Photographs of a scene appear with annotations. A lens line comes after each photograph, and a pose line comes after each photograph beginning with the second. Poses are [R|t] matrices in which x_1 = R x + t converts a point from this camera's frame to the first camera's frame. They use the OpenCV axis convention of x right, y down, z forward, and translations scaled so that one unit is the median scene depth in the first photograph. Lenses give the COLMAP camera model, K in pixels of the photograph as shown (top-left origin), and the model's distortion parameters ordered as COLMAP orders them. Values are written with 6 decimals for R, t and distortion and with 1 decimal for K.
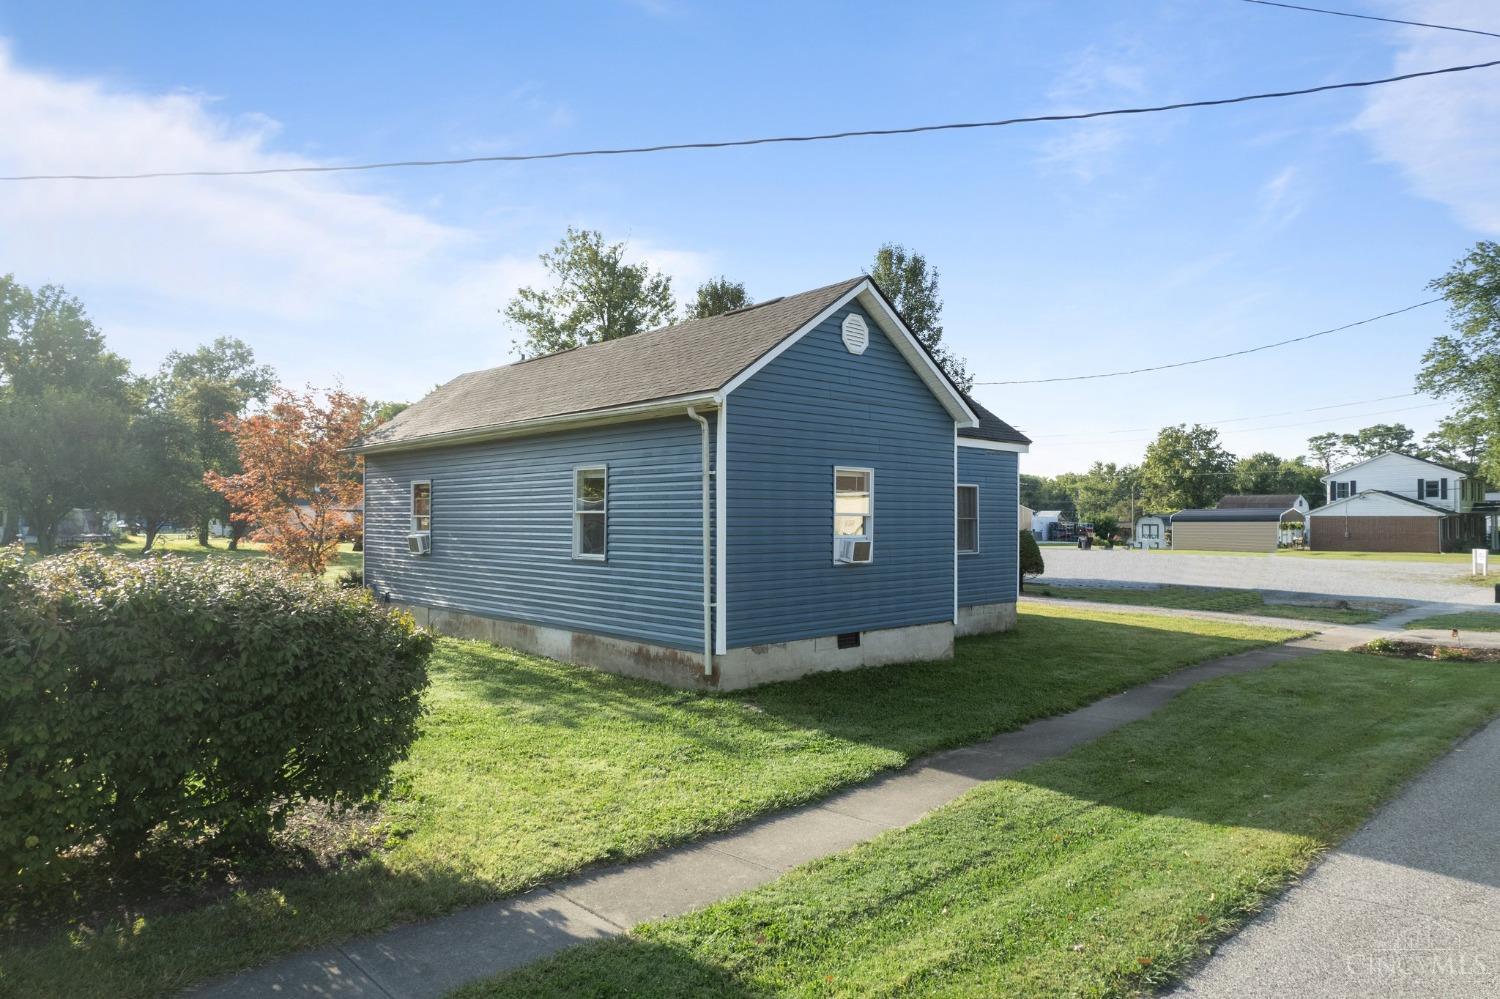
lens RADIAL K [[960.6, 0, 751.0], [0, 960.6, 510.4], [0, 0, 1]] dist [-0.074304, 0.063282]
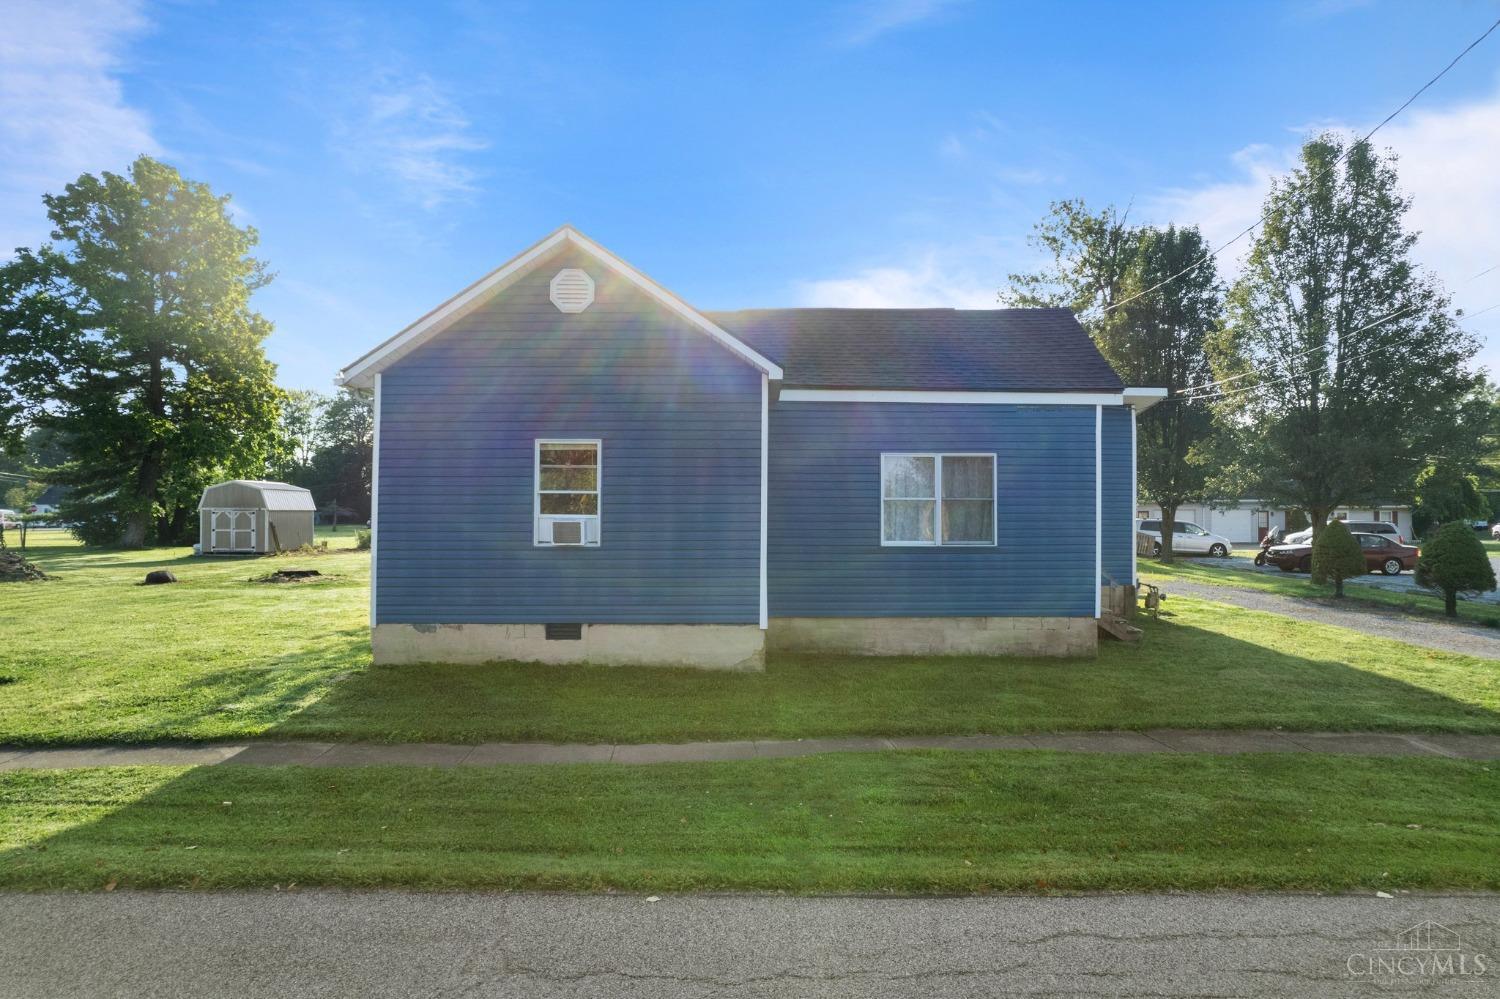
lens RADIAL K [[955.2, 0, 750.0], [0, 955.2, 499.5], [0, 0, 1]] dist [-0.071742, 0.058003]
pose [[0.726897, -0.014481, -0.686594, 0.846526], [0.006480, 0.999878, -0.014228, 0.025527], [0.686716, 0.005893, 0.726902, 0.469813]]
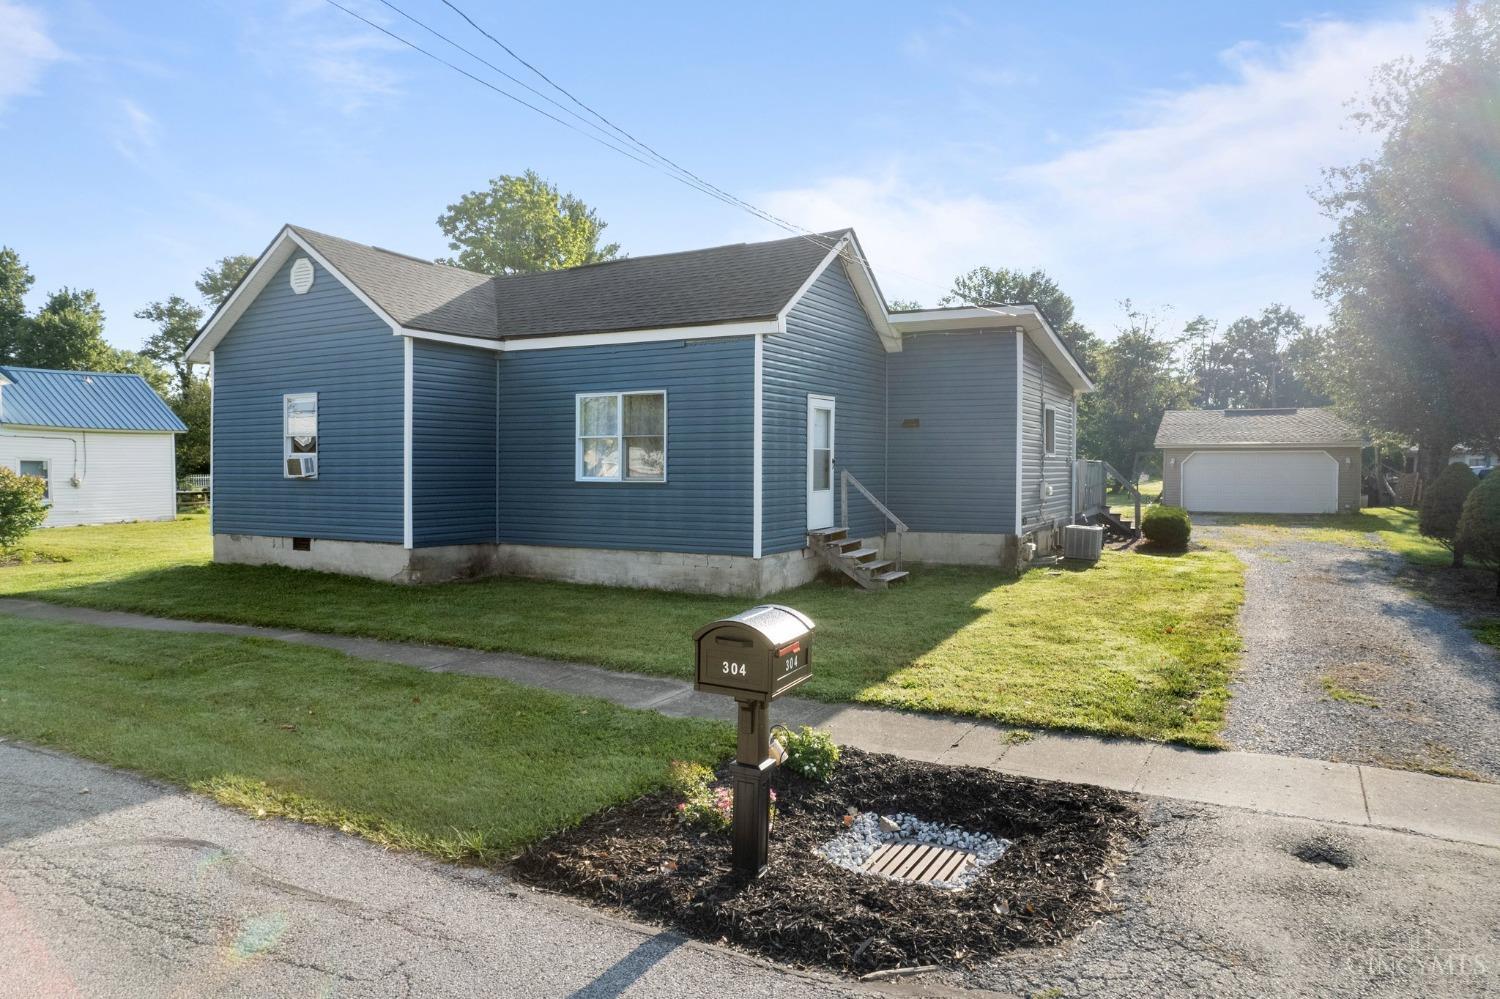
lens RADIAL K [[964.4, 0, 762.2], [0, 964.4, 506.1], [0, 0, 1]] dist [-0.075629, 0.068233]
pose [[0.307879, 0.033195, -0.950846, 1.366018], [0.006660, 0.999291, 0.037043, 0.050857], [0.951402, -0.017737, 0.307440, 1.177679]]
